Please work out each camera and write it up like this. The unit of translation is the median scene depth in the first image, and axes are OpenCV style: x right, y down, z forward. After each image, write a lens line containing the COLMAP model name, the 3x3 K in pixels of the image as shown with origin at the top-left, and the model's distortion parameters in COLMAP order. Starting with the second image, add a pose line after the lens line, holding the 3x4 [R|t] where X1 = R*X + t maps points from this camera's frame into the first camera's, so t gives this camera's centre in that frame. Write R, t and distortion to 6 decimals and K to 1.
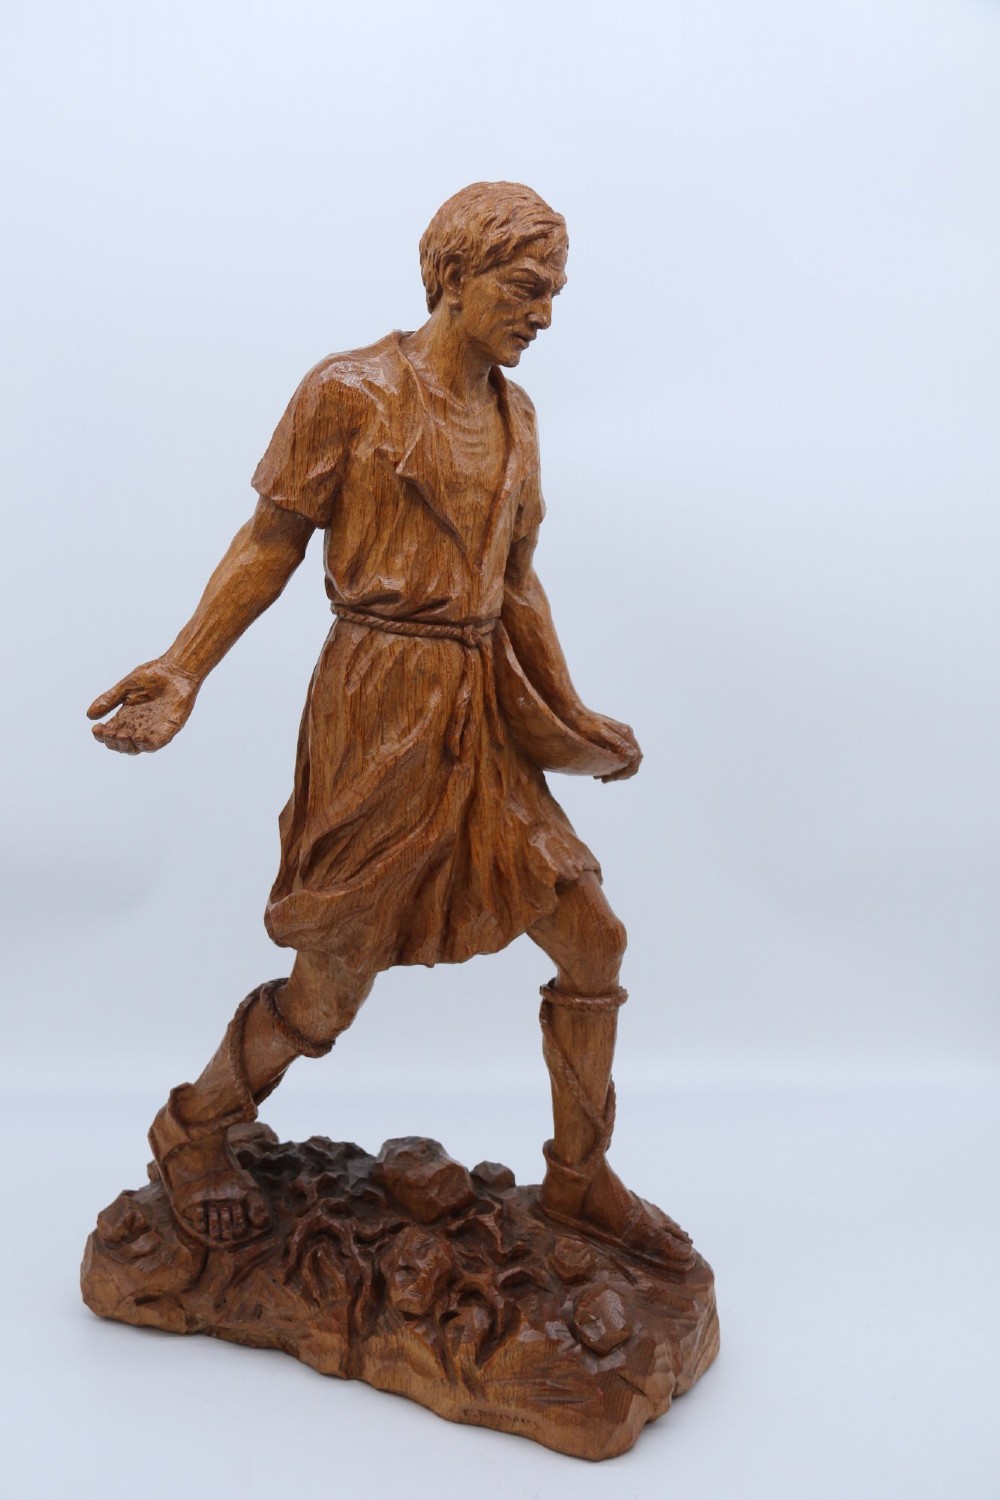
lens RADIAL K [[1717.6, 0, 500.0], [0, 1717.6, 750.0], [0, 0, 1]] dist [0.001165, 0.008757]
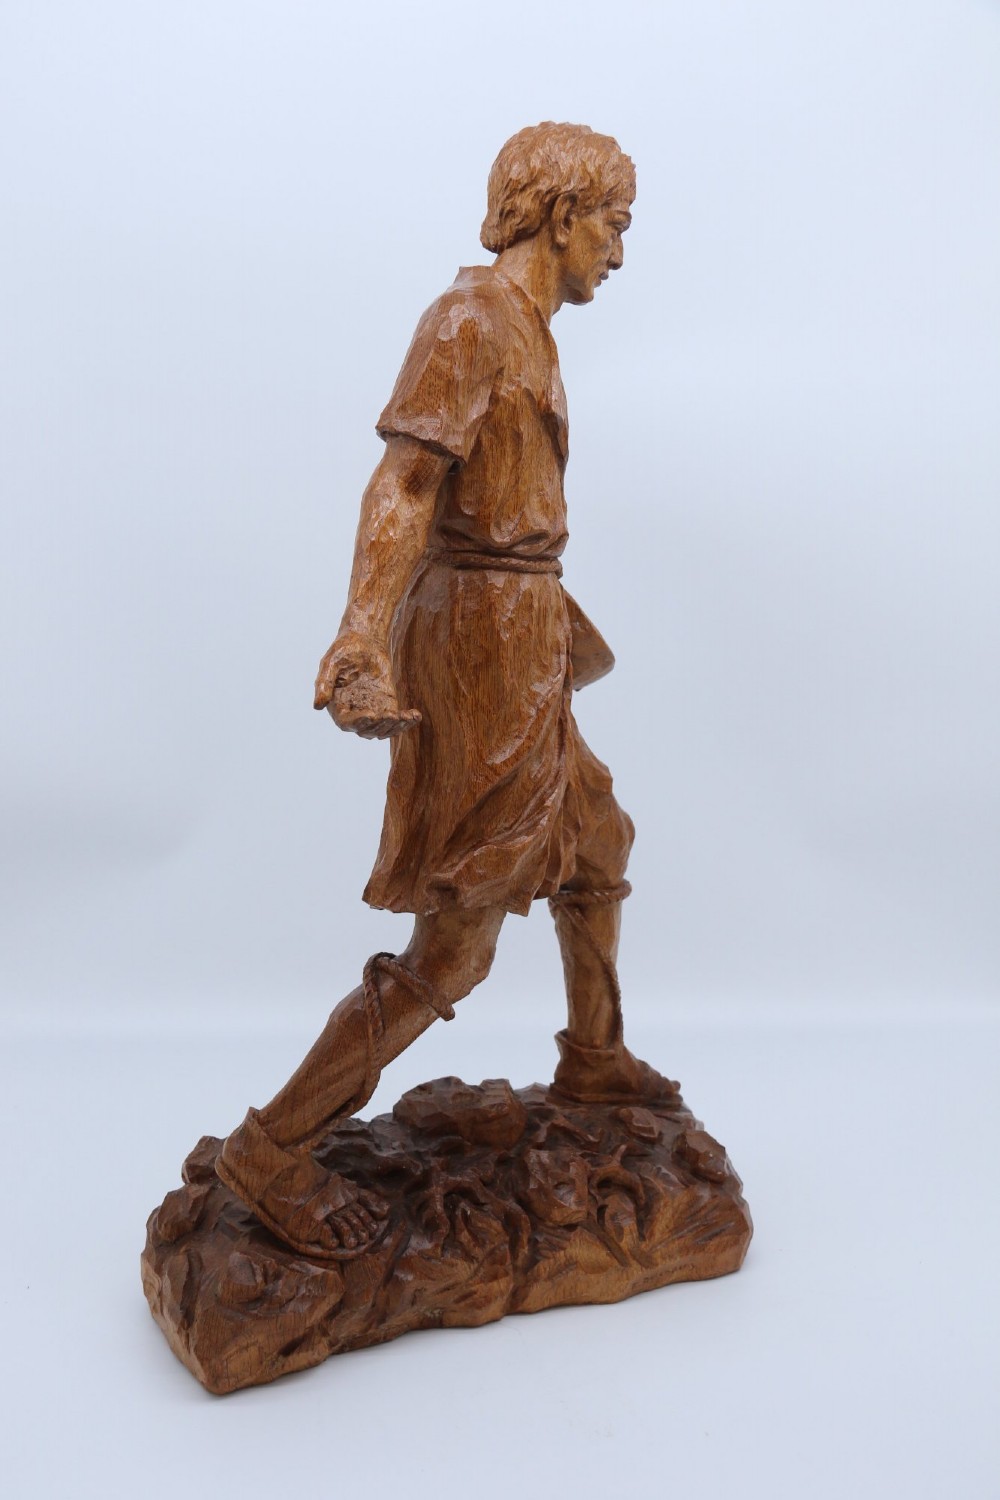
lens RADIAL K [[1662.3, 0, 500.0], [0, 1662.3, 750.0], [0, 0, 1]] dist [-0.020634, -0.016902]
pose [[0.659847, -0.188396, 0.727399, -0.779240], [0.148315, 0.981668, 0.119711, -0.083285], [-0.736617, 0.028893, 0.675692, 0.353202]]
